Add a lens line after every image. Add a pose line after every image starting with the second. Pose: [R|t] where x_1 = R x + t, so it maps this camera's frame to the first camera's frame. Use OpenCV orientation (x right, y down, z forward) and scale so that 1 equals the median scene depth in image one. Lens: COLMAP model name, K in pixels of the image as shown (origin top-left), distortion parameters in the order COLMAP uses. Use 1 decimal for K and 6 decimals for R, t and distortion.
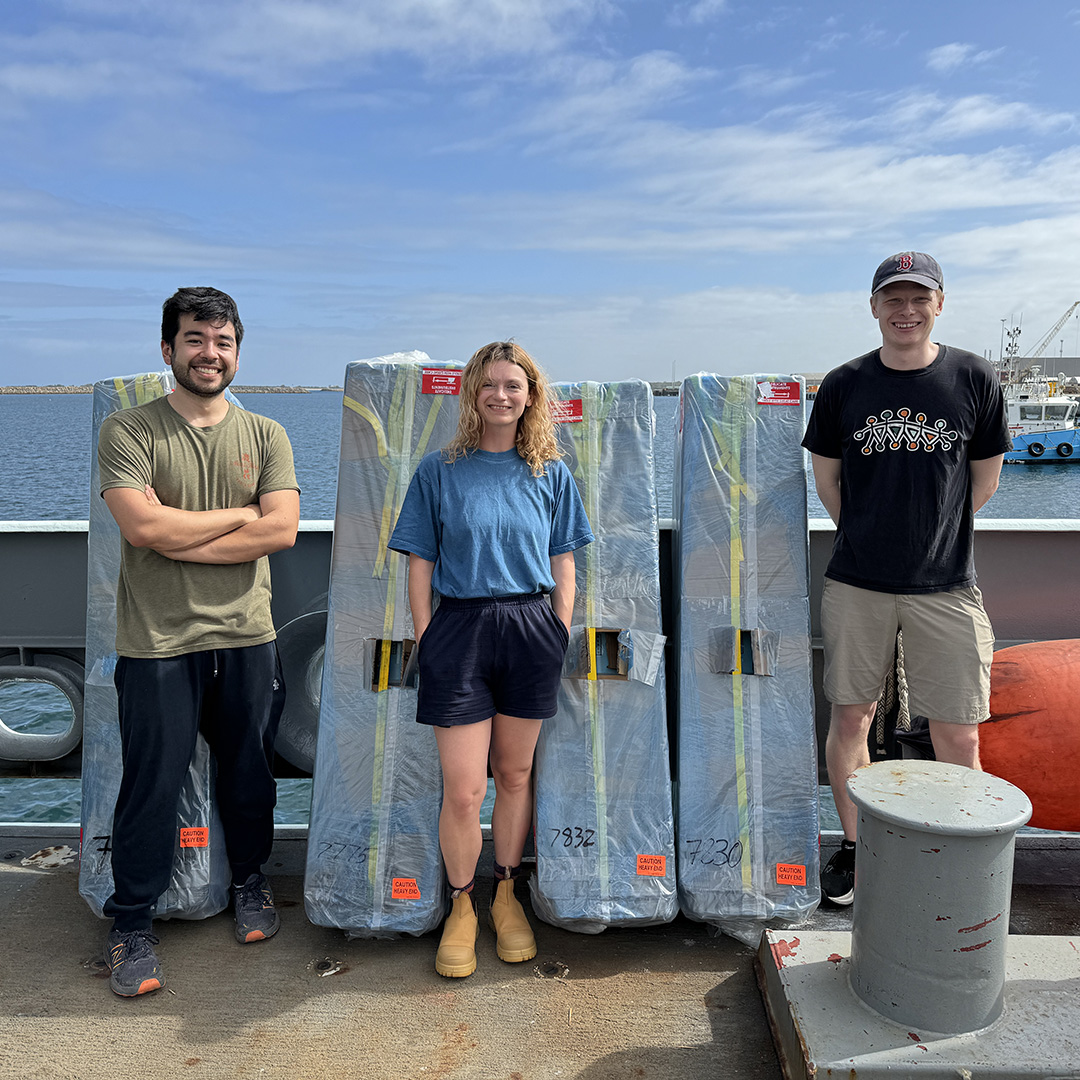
lens RADIAL K [[1038.7, 0, 555.9], [0, 1038.7, 580.4], [0, 0, 1]] dist [0.257752, -0.695254]
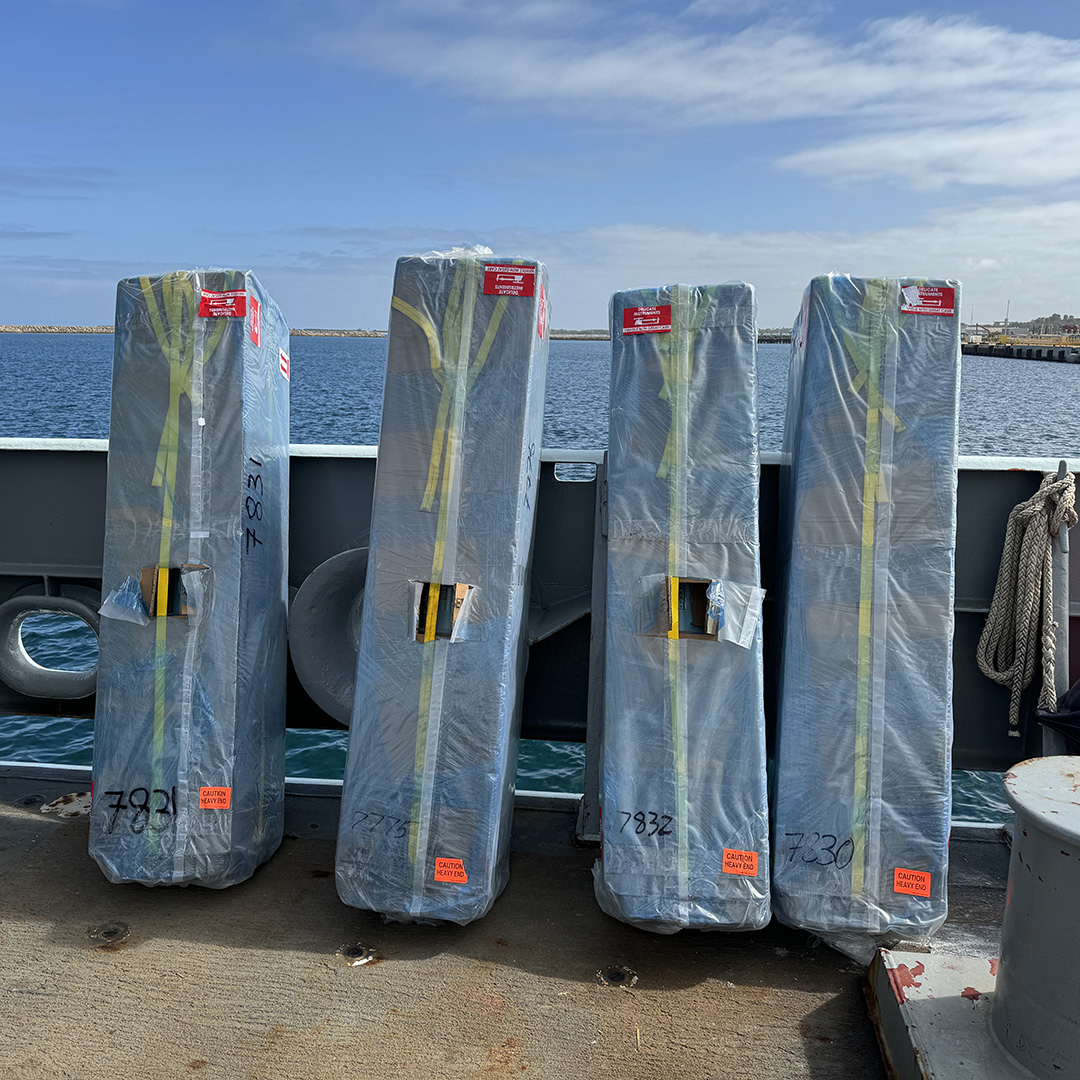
lens RADIAL K [[1038.7, 0, 555.9], [0, 1038.7, 580.4], [0, 0, 1]] dist [0.257752, -0.695254]
pose [[0.997794, 0.032699, -0.057776, -0.013198], [-0.029544, 0.998069, 0.054648, 0.004811], [0.059451, -0.052821, 0.996833, 0.152857]]
